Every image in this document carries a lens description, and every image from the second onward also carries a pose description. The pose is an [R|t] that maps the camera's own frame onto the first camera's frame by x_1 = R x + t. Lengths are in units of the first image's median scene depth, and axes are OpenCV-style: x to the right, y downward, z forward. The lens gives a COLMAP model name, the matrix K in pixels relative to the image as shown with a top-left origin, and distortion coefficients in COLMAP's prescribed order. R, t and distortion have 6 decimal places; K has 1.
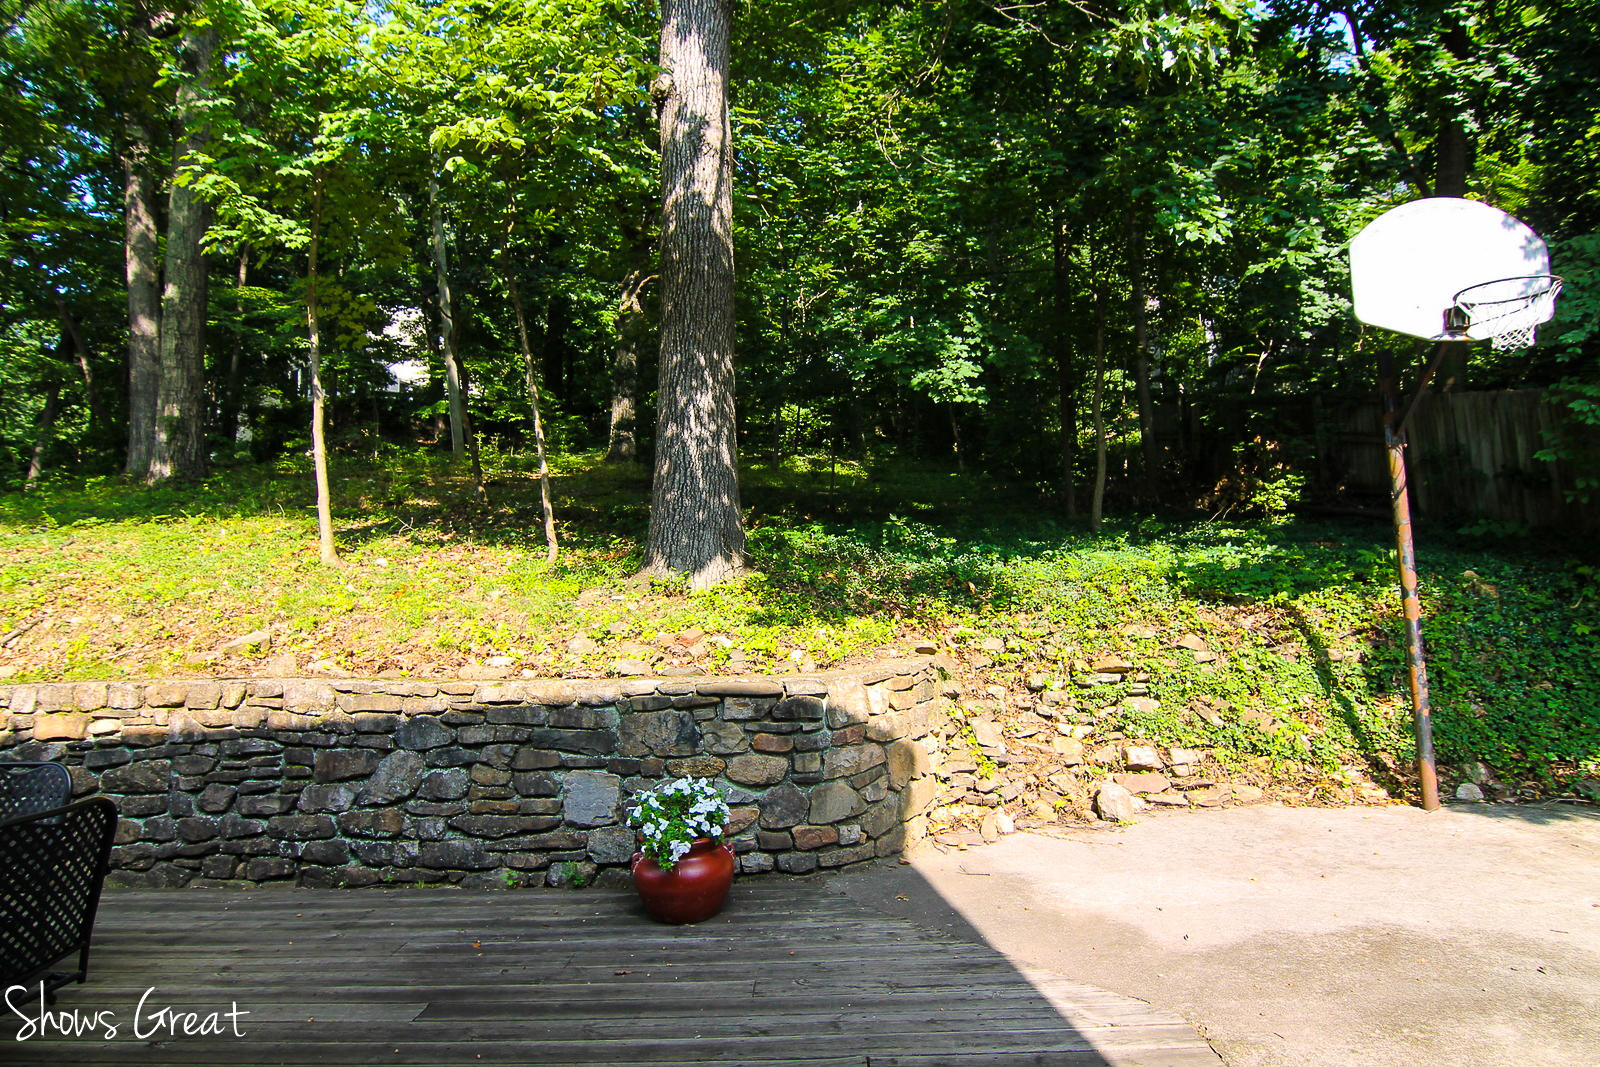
lens RADIAL K [[836.5, 0, 809.9], [0, 836.5, 524.2], [0, 0, 1]] dist [-0.000639, -0.008898]
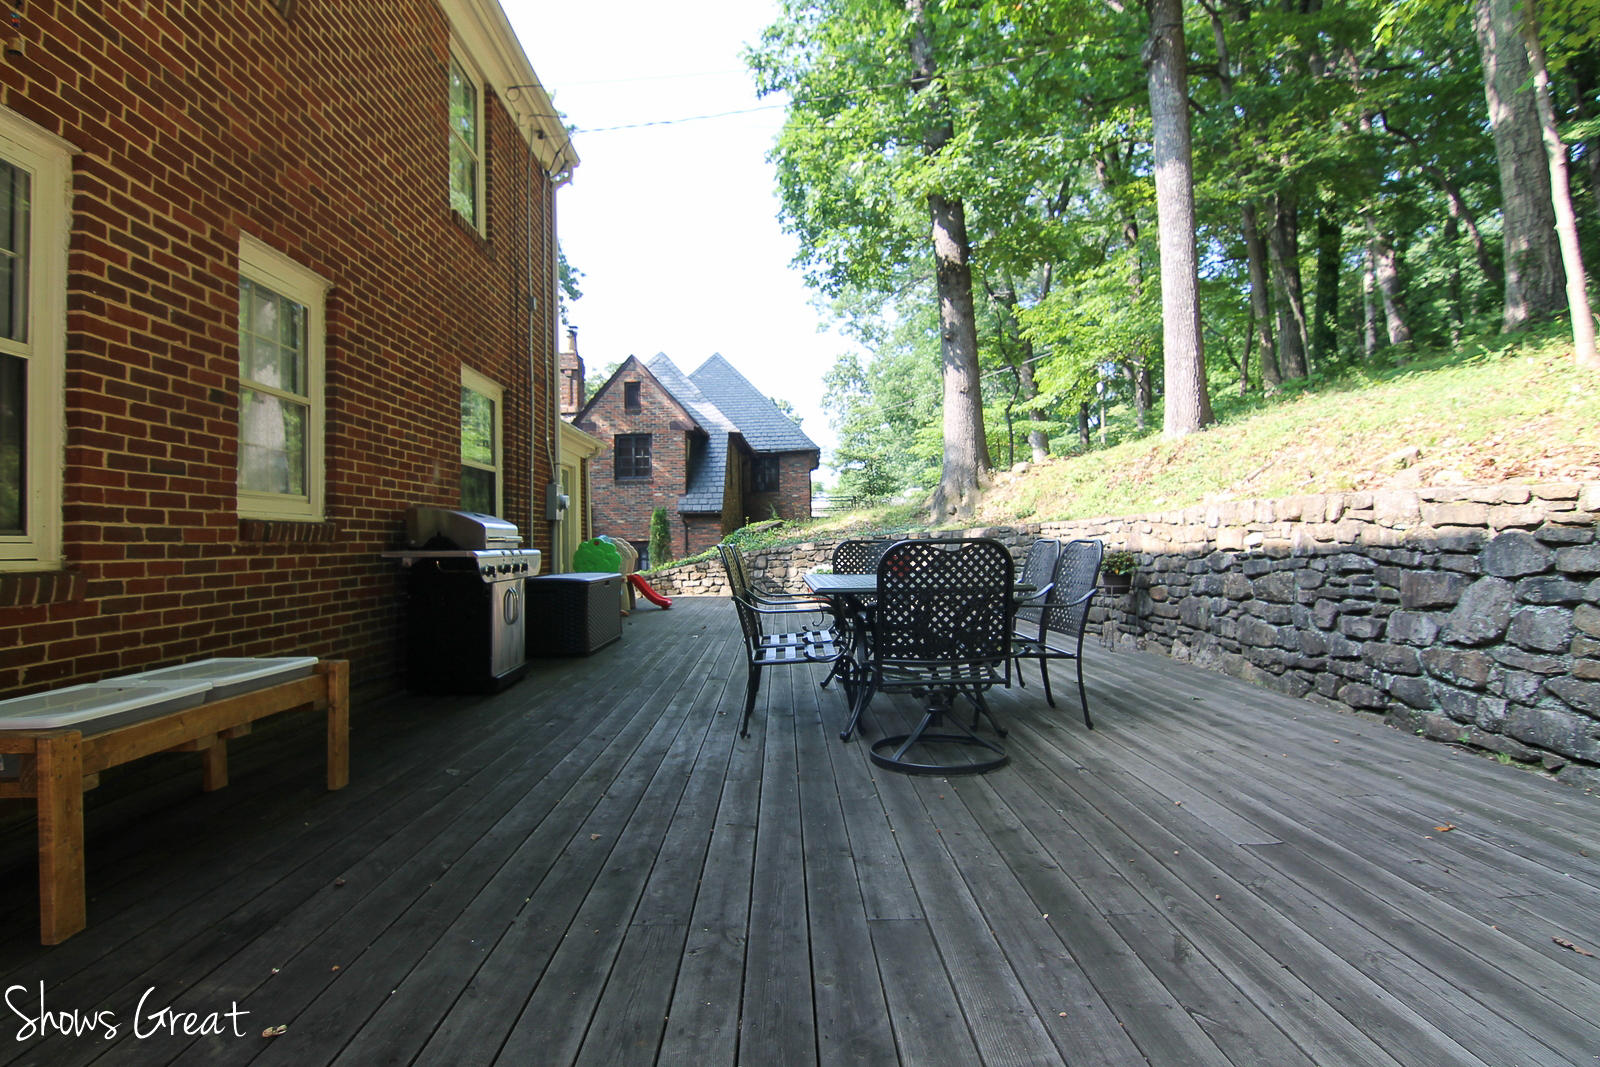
lens RADIAL K [[836.5, 0, 805.7], [0, 836.5, 538.7], [0, 0, 1]] dist [-0.000639, -0.008898]
pose [[0.056949, 0.021400, -0.998148, 0.203327], [0.116884, 0.992752, 0.027954, 0.147672], [0.991511, -0.118259, 0.054035, 0.373993]]
